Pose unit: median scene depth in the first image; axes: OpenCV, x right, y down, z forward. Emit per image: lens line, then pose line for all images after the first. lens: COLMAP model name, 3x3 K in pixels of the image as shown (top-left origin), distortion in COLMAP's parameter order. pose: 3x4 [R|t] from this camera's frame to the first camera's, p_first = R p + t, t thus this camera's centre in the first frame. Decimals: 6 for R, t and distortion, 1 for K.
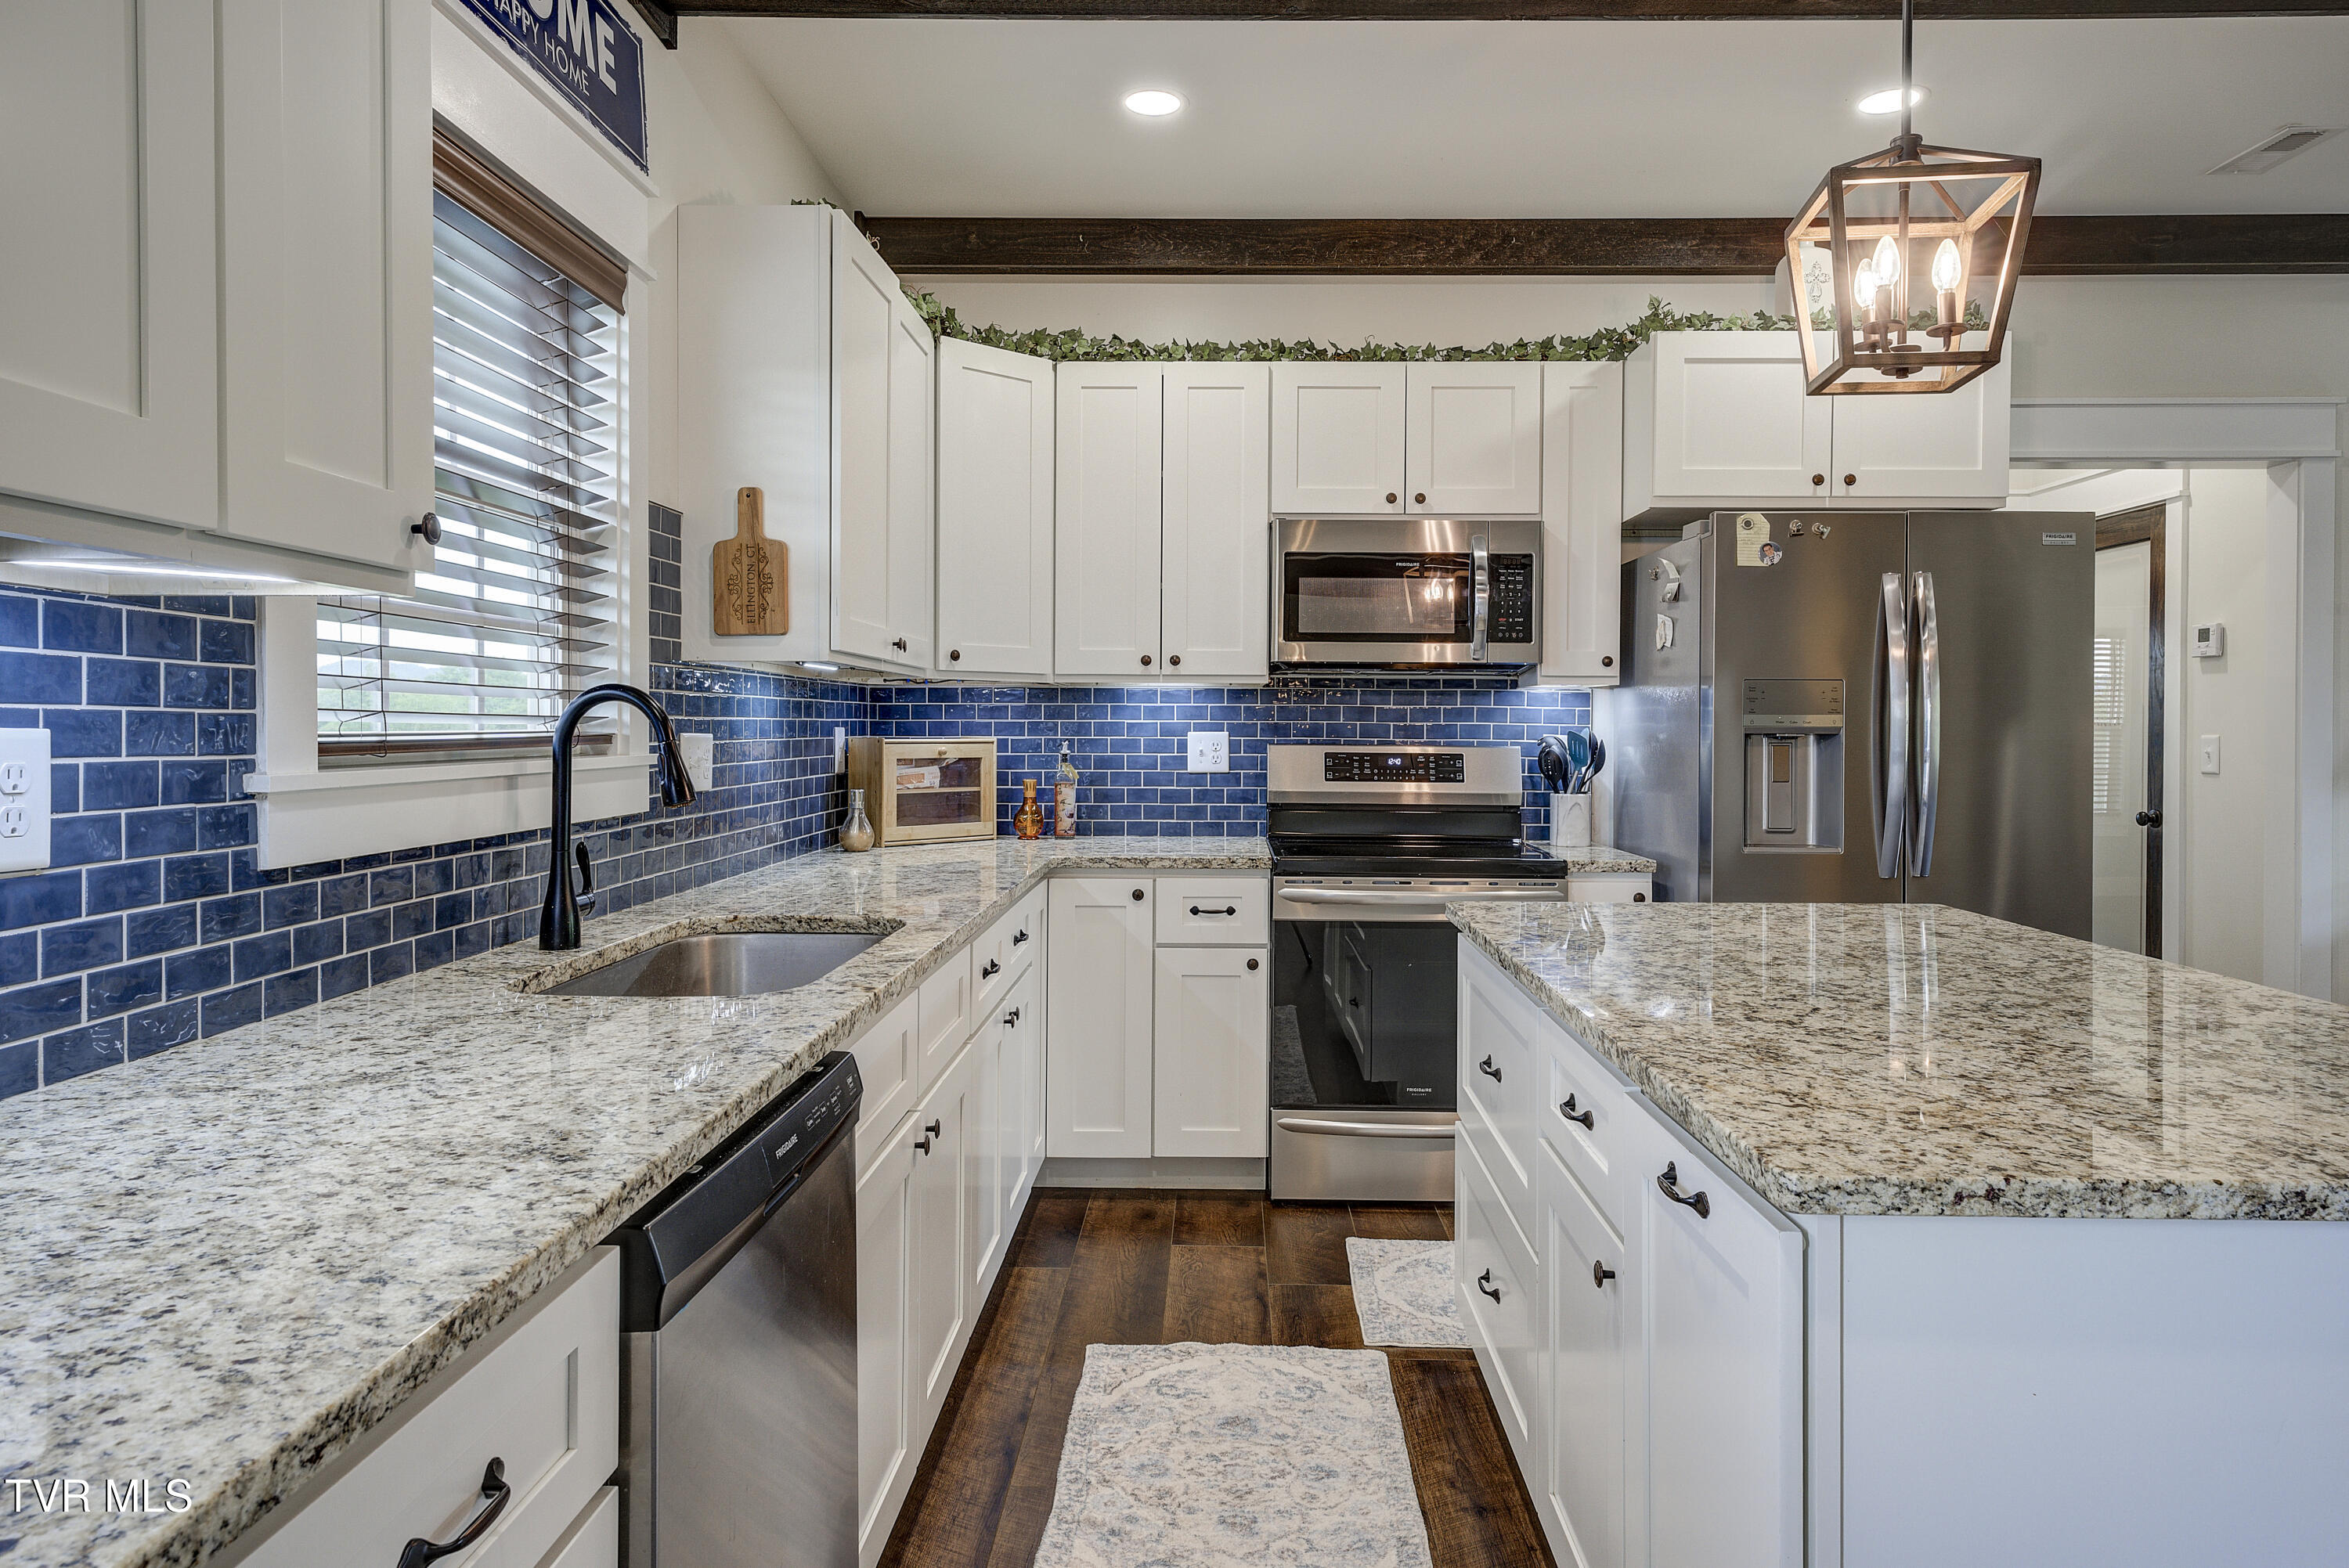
lens RADIAL K [[1441.9, 0, 1174.1], [0, 1441.9, 736.8], [0, 0, 1]] dist [0.009565, -0.000003]
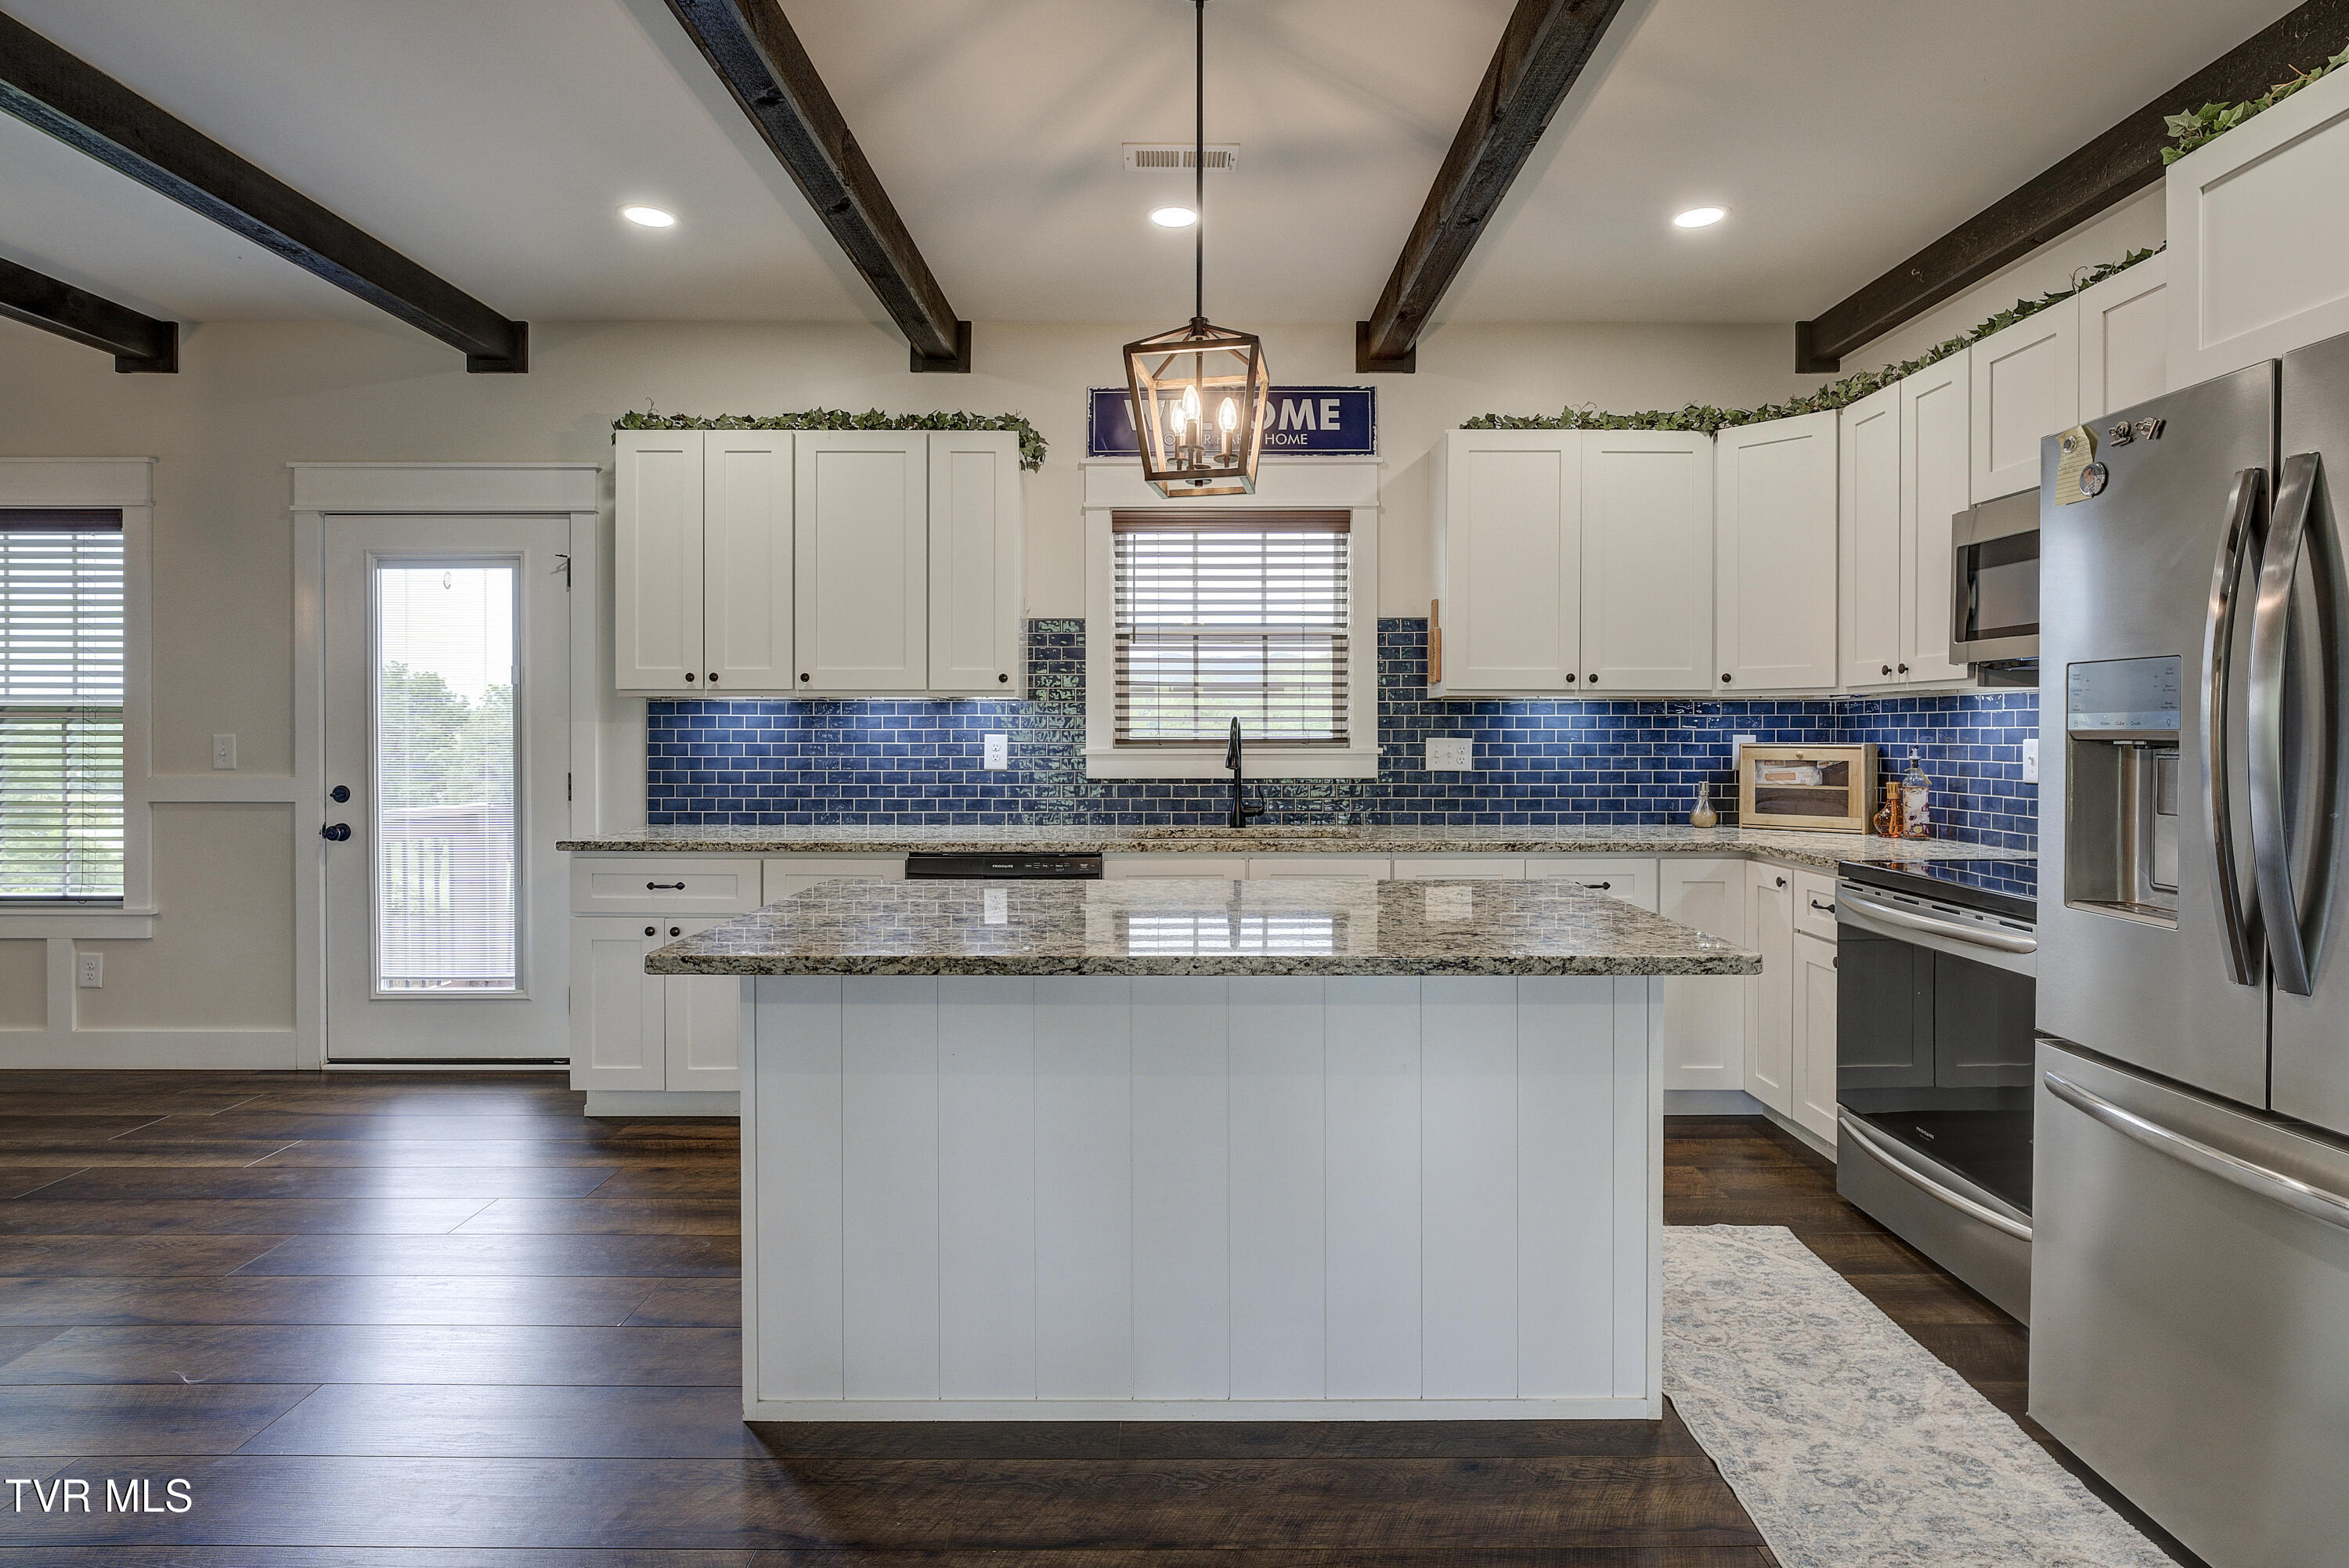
lens RADIAL K [[1181.5, 0, 1205.3], [0, 1181.5, 744.9], [0, 0, 1]] dist [-0.005695, -0.000733]
pose [[0.029721, 0.004496, -0.999548, 0.847296], [-0.007510, 0.999963, 0.004274, 0.001307], [0.999530, 0.007380, 0.029754, 0.495965]]
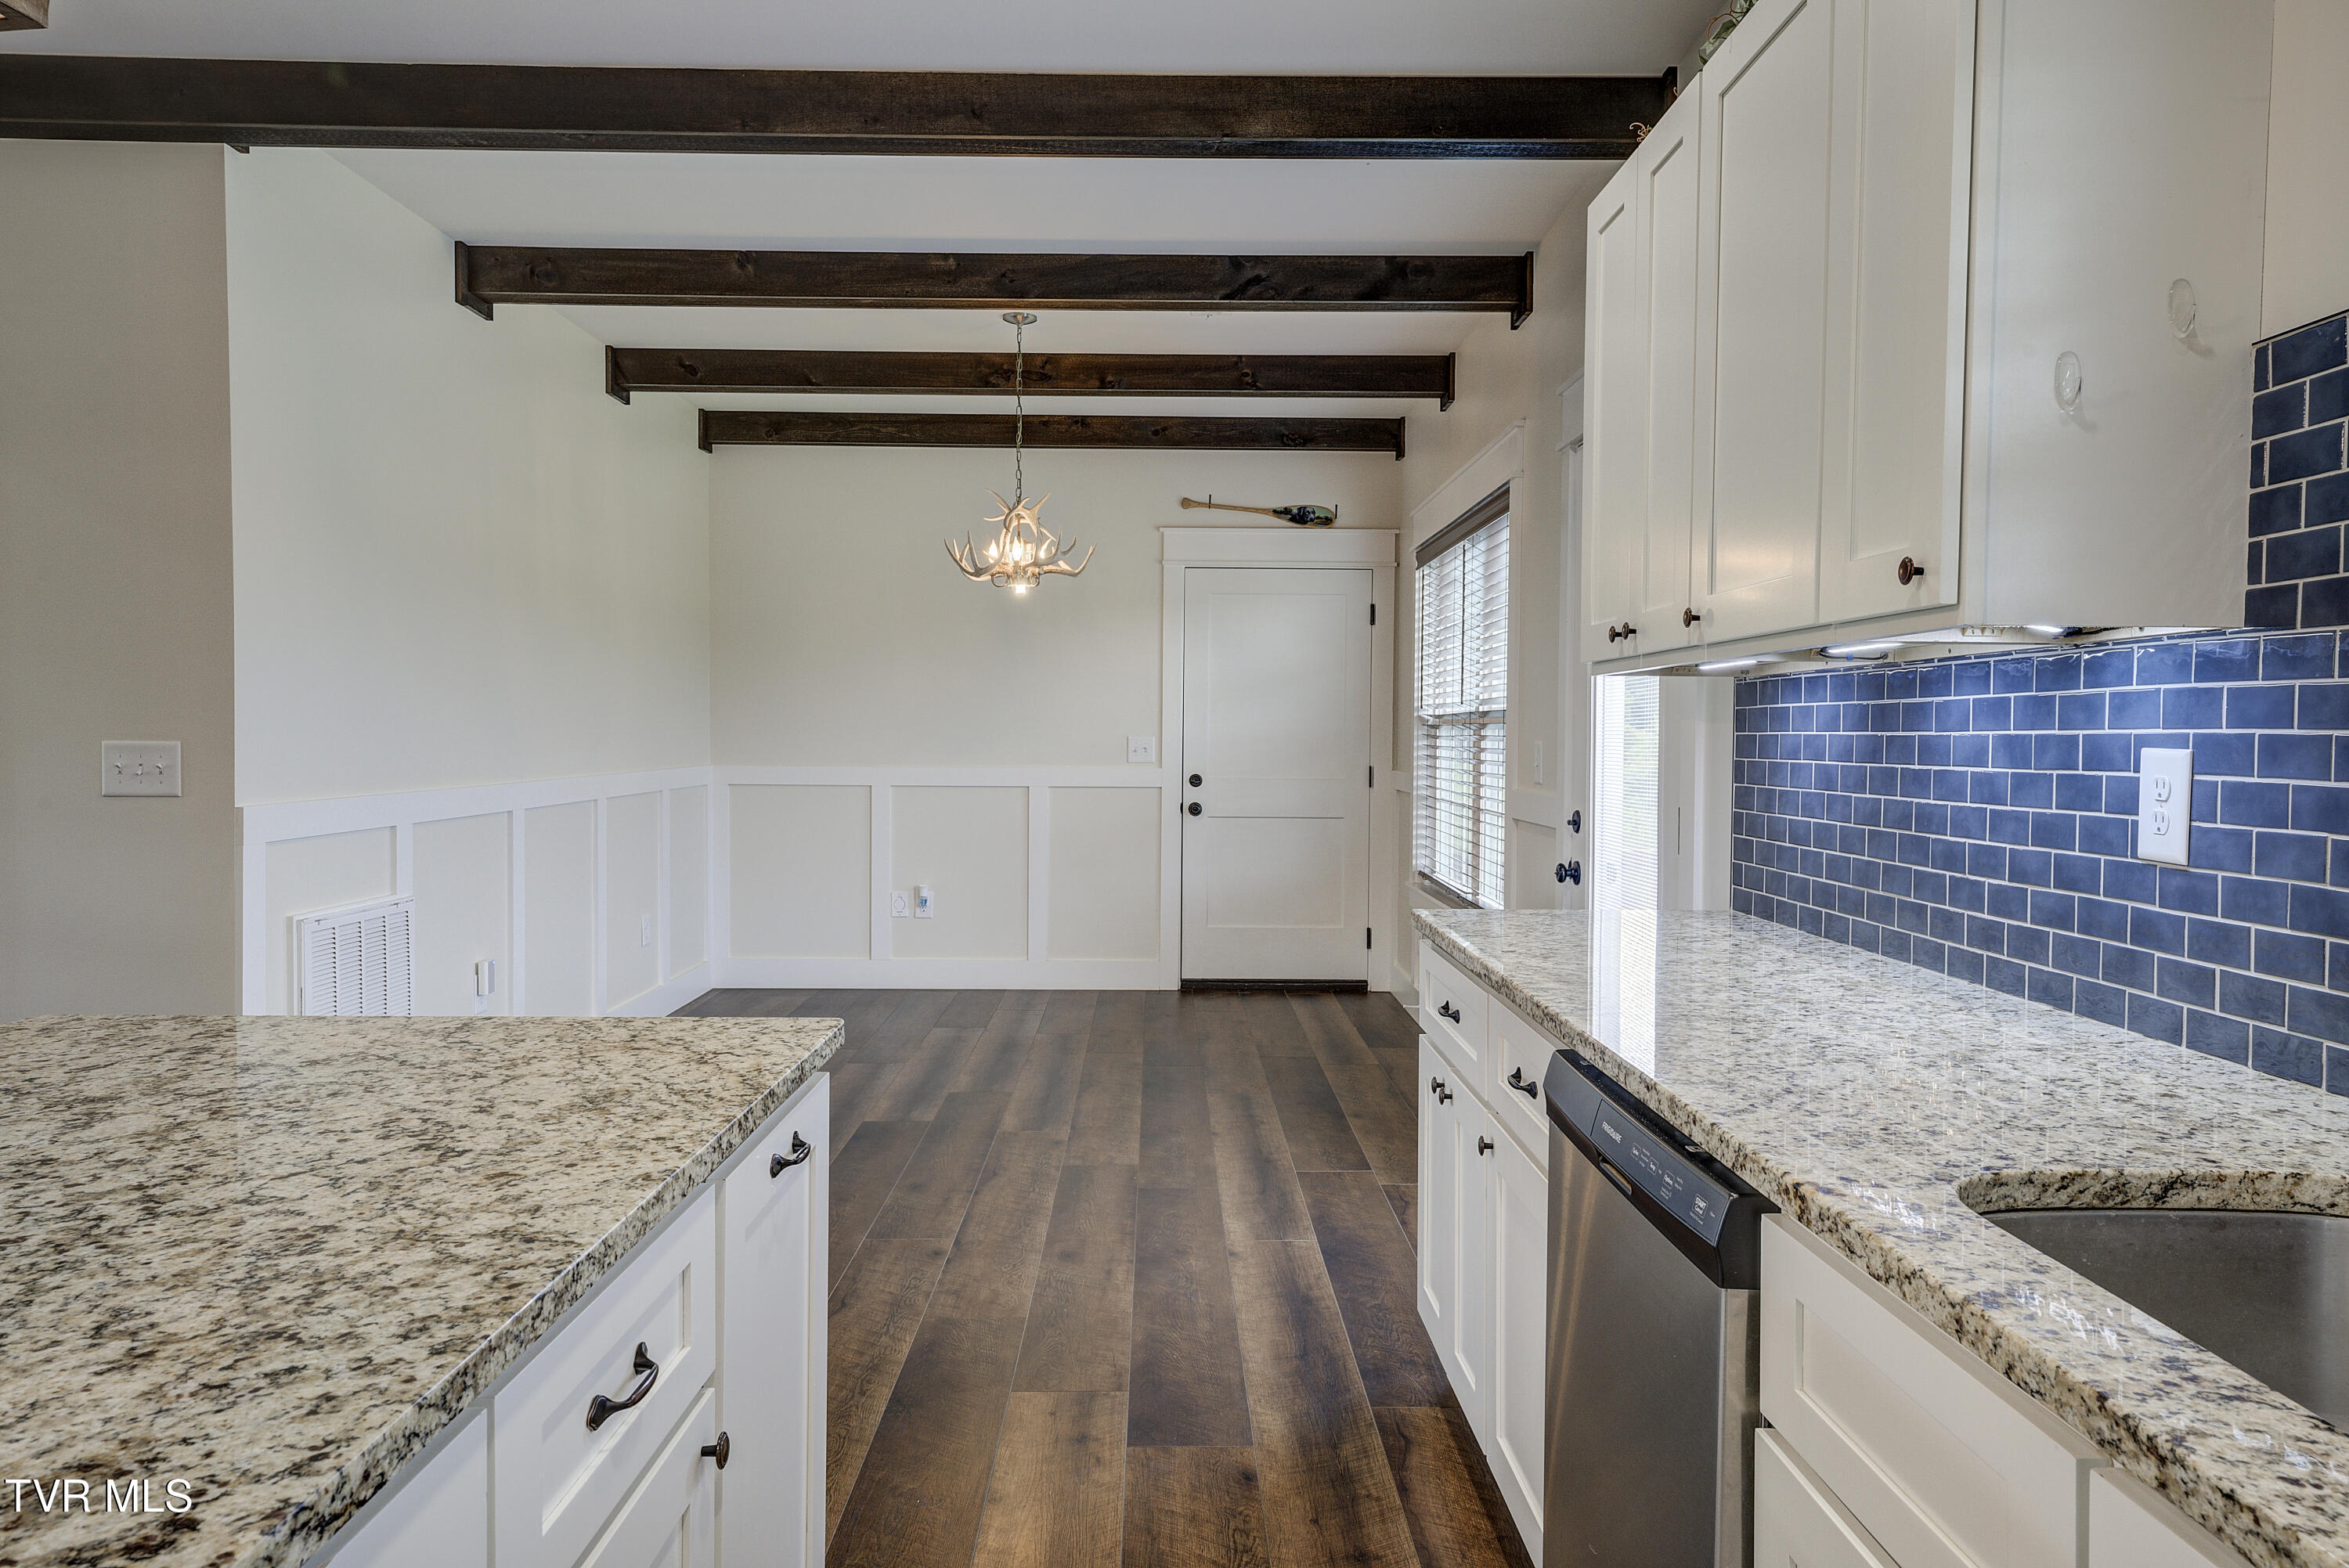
lens RADIAL K [[1495.7, 0, 1174.5], [0, 1495.7, 784.0], [0, 0, 1]] dist [0.001069, 0.000375]
pose [[-0.999144, -0.008666, -0.040446, 0.037917], [-0.010219, 0.999212, 0.038341, -0.005535], [0.040082, 0.038721, -0.998446, 0.754818]]
